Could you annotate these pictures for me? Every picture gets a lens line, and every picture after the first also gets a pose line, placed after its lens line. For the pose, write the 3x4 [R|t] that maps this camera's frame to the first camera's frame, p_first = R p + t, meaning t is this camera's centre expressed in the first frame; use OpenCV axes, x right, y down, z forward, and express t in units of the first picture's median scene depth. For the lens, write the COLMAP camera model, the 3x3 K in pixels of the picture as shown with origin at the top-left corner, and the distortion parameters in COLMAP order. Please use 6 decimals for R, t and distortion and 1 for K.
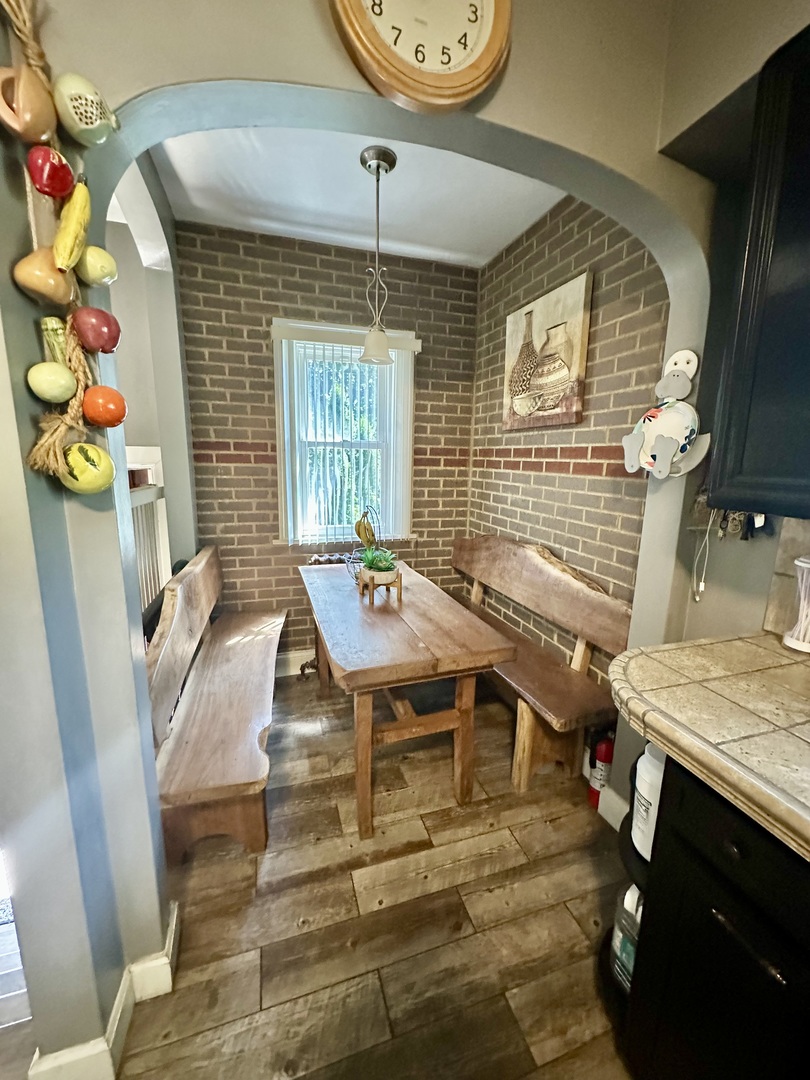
lens RADIAL K [[433.3, 0, 405.0], [0, 433.3, 540.0], [0, 0, 1]] dist [-0.004122, 0.000230]
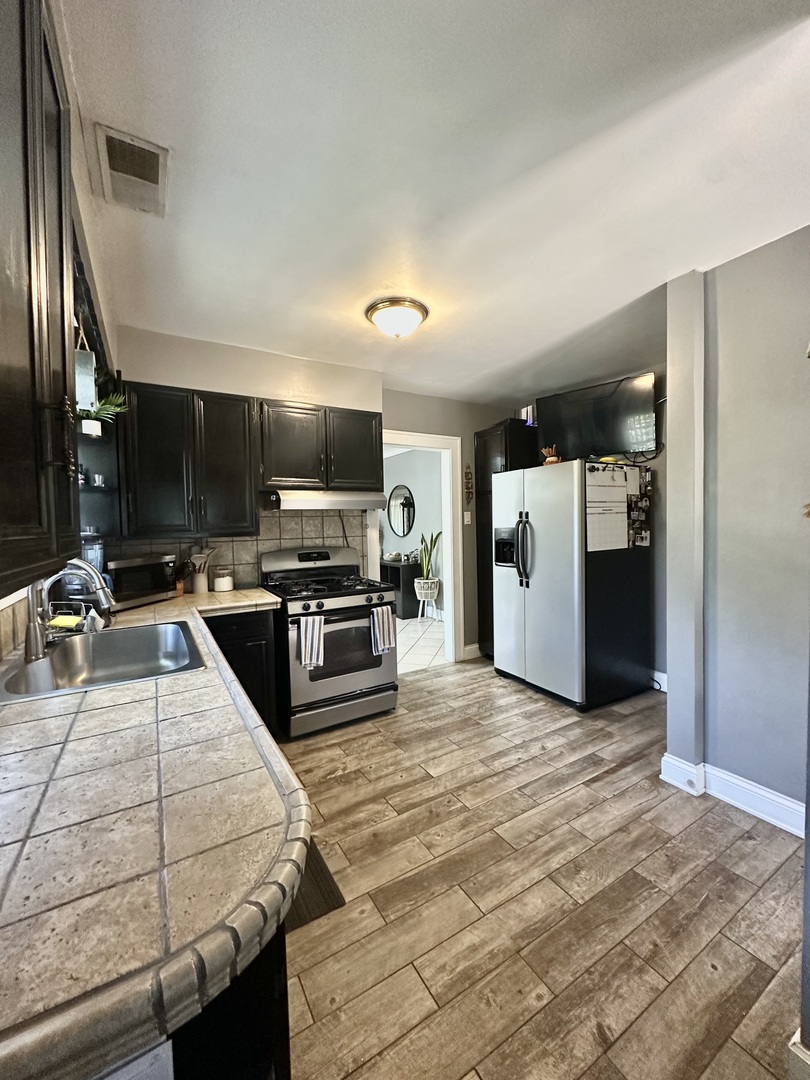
lens RADIAL K [[433.3, 0, 405.0], [0, 433.3, 540.0], [0, 0, 1]] dist [-0.004122, 0.000230]
pose [[-0.975696, 0.012108, -0.218795, 0.222152], [-0.036797, 0.975241, 0.218063, -0.118901], [0.216018, 0.220814, -0.951093, 0.723320]]
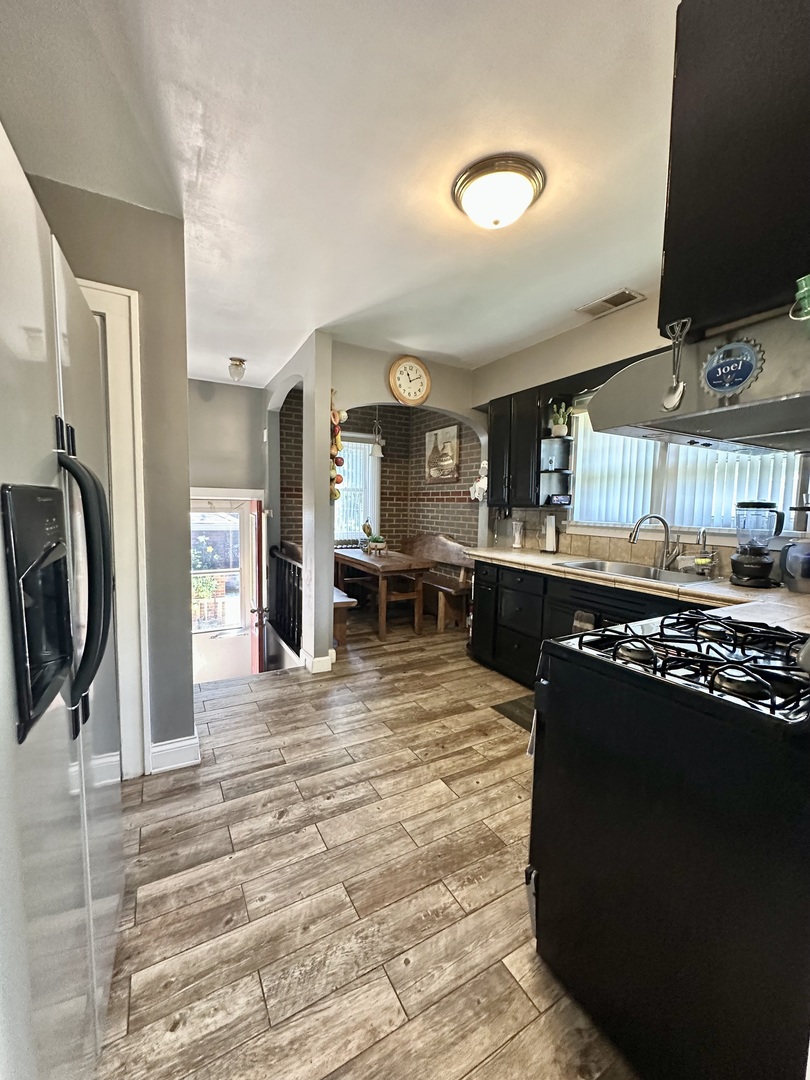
lens RADIAL K [[433.3, 0, 405.0], [0, 433.3, 540.0], [0, 0, 1]] dist [-0.004122, 0.000230]
pose [[0.979313, -0.013198, 0.201922, -0.352787], [0.034515, 0.994143, -0.102416, 0.271153], [-0.199388, 0.107266, 0.974032, -1.173075]]
